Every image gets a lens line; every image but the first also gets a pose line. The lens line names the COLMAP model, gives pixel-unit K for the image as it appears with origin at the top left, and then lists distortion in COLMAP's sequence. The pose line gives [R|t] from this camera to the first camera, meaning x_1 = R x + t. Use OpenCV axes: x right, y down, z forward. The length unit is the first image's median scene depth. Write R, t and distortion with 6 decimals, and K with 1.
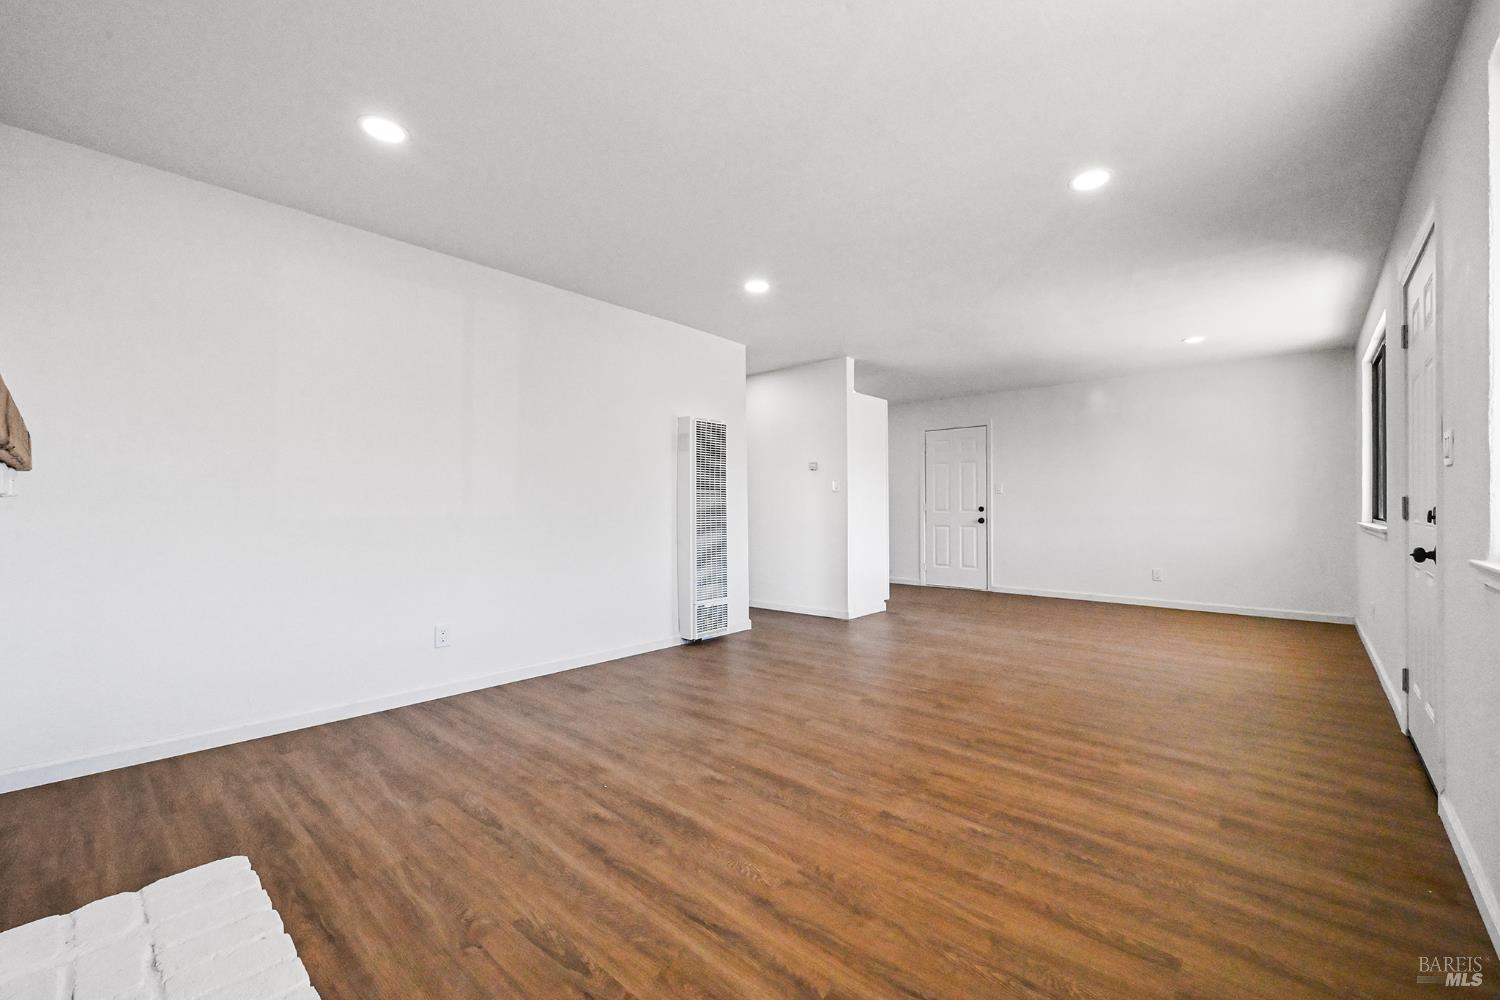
lens RADIAL K [[611.3, 0, 757.0], [0, 611.3, 501.2], [0, 0, 1]] dist [0.000765, -0.000041]
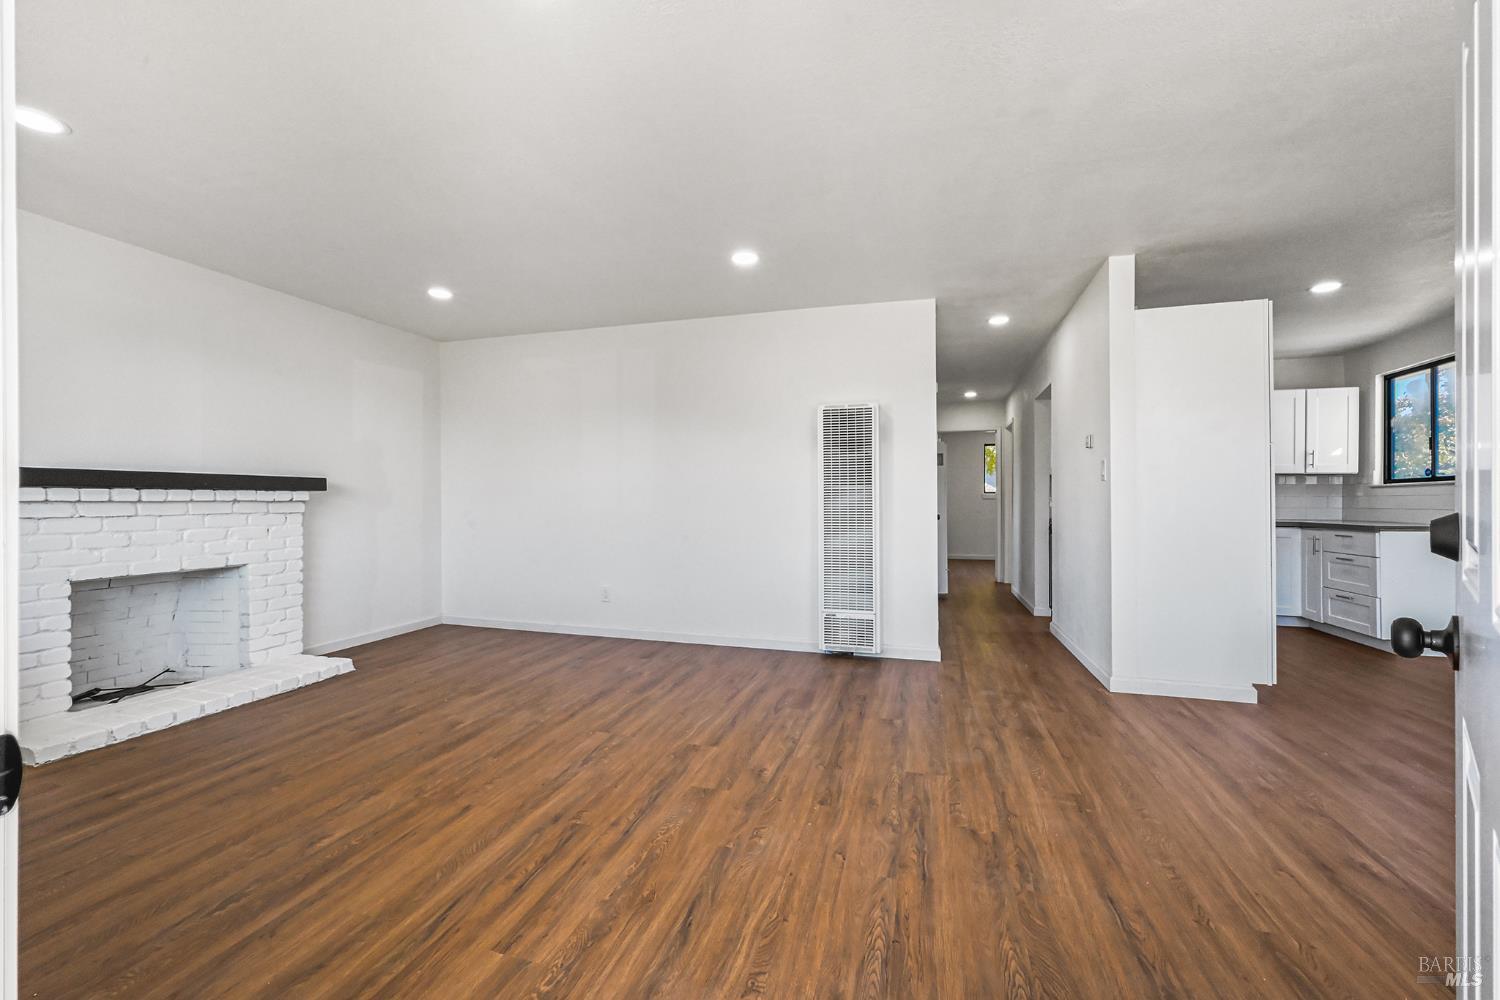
lens RADIAL K [[591.6, 0, 746.9], [0, 591.6, 497.4], [0, 0, 1]] dist [-0.000335, -0.000119]
pose [[0.419443, -0.006253, -0.907760, 1.159402], [0.007479, 0.999966, -0.003433, 0.001869], [0.907751, -0.005349, 0.419476, 0.940920]]
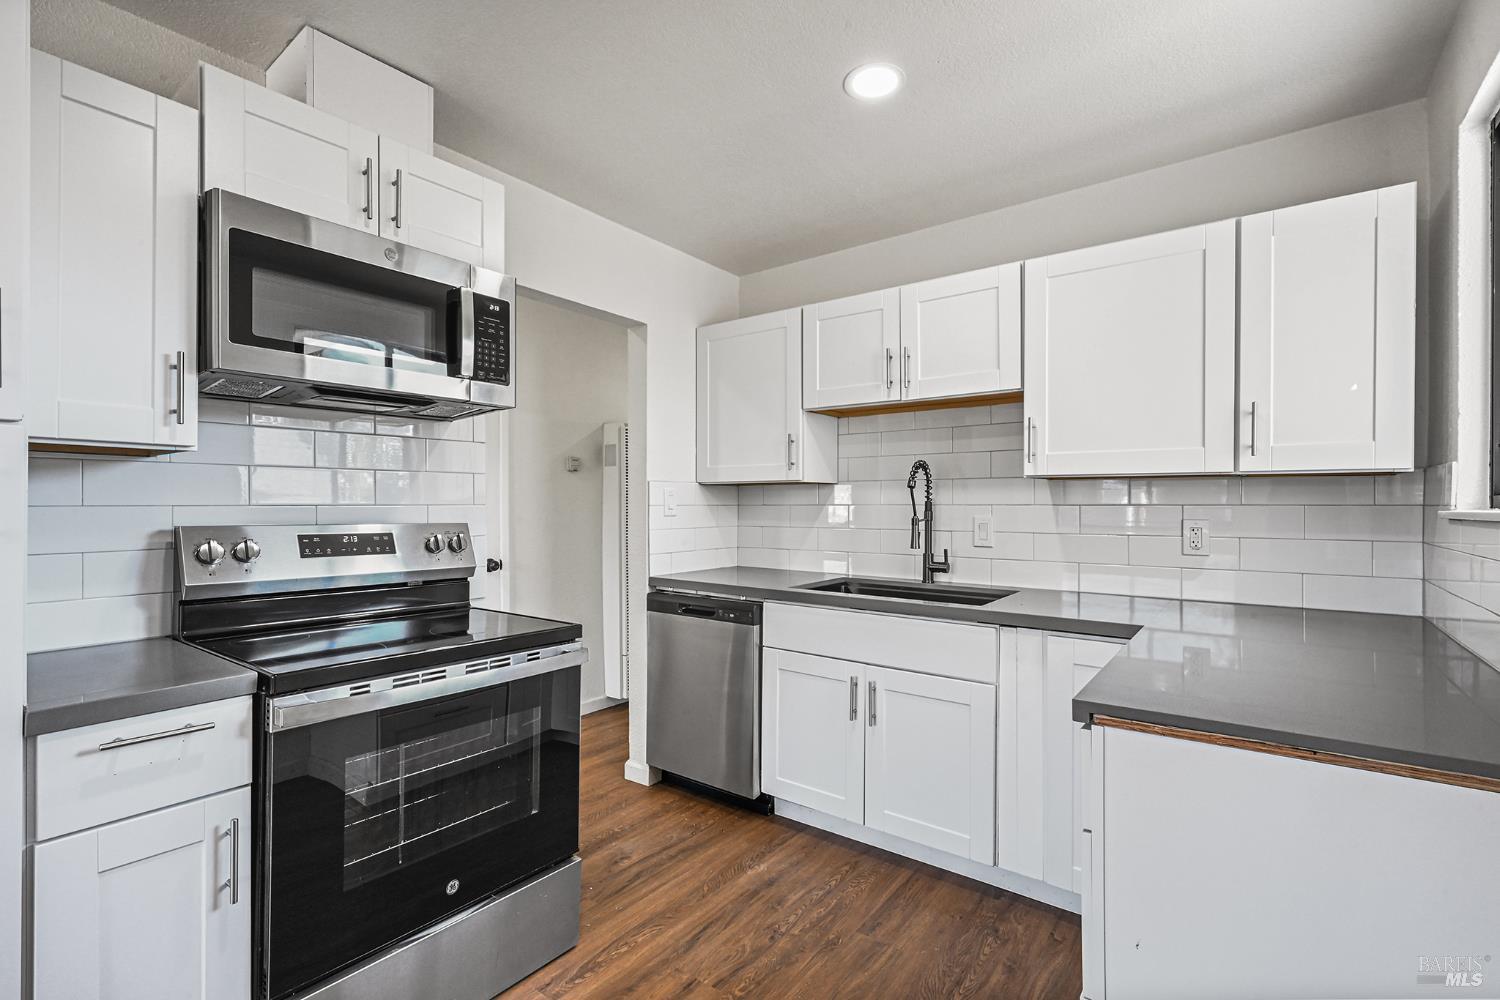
lens RADIAL K [[687.3, 0, 748.2], [0, 687.3, 504.9], [0, 0, 1]] dist [0.000861, 0.000369]
pose [[0.079742, 0.002206, -0.996813, 0.850497], [0.012269, 0.999920, 0.003194, -0.047180], [0.996740, -0.012485, 0.079708, 2.940014]]
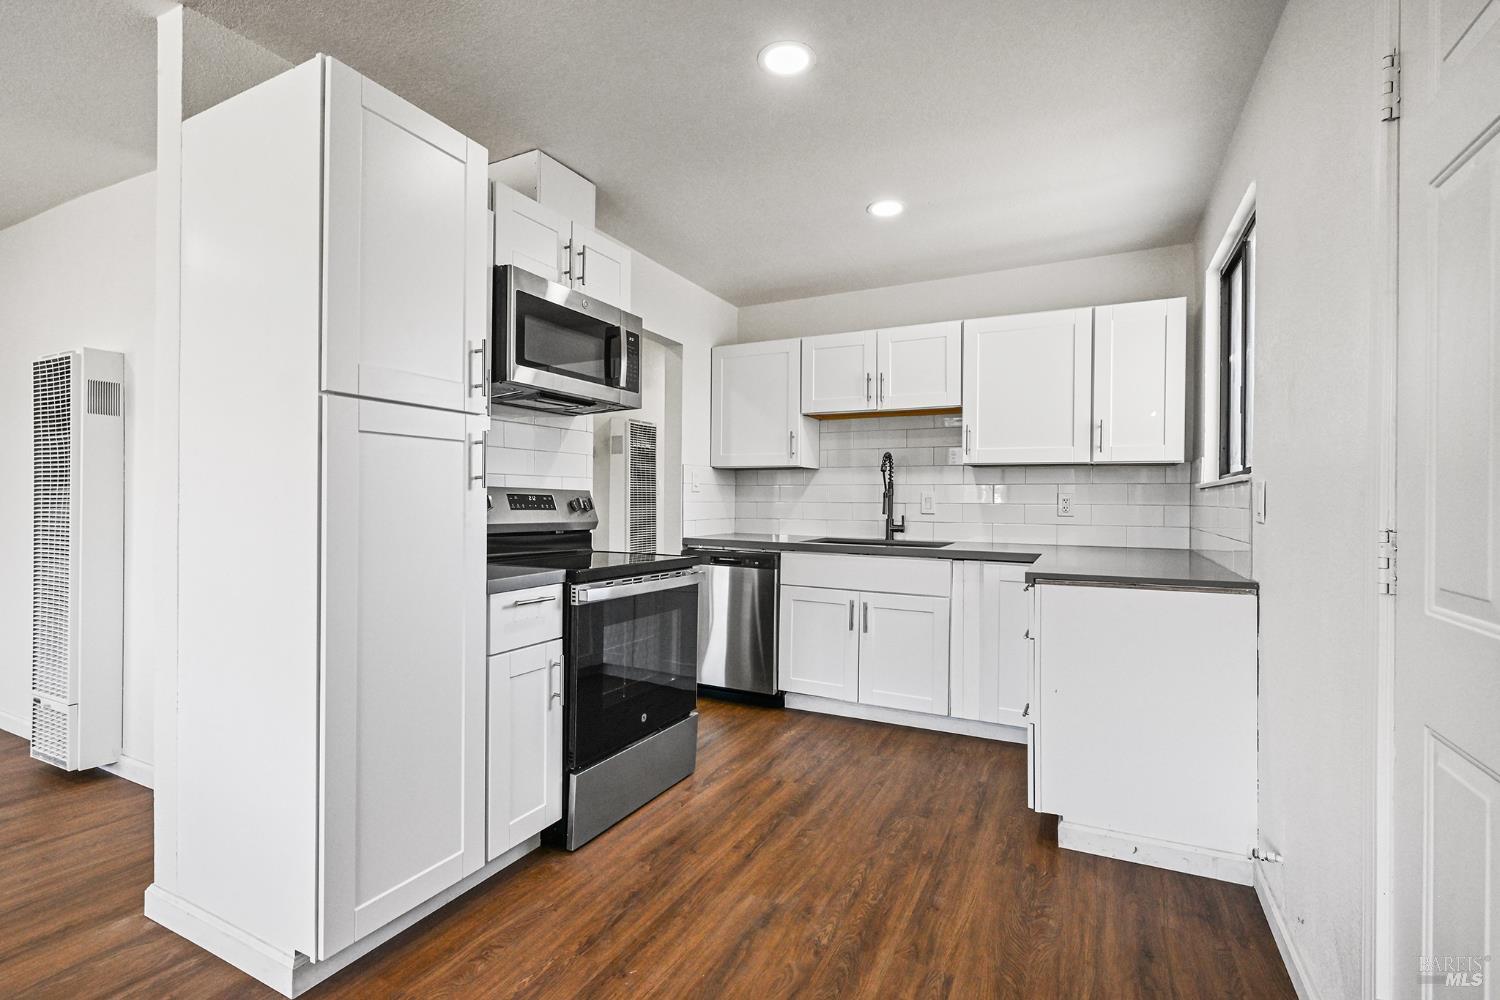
lens RADIAL K [[677.3, 0, 750.0], [0, 677.3, 500.0], [0, 0, 1]] dist [-0.001015, -0.000250]
pose [[0.255019, 0.003184, -0.966931, 1.173278], [0.004357, 0.999981, 0.004442, -0.012741], [0.966926, -0.005346, 0.255000, 2.618204]]
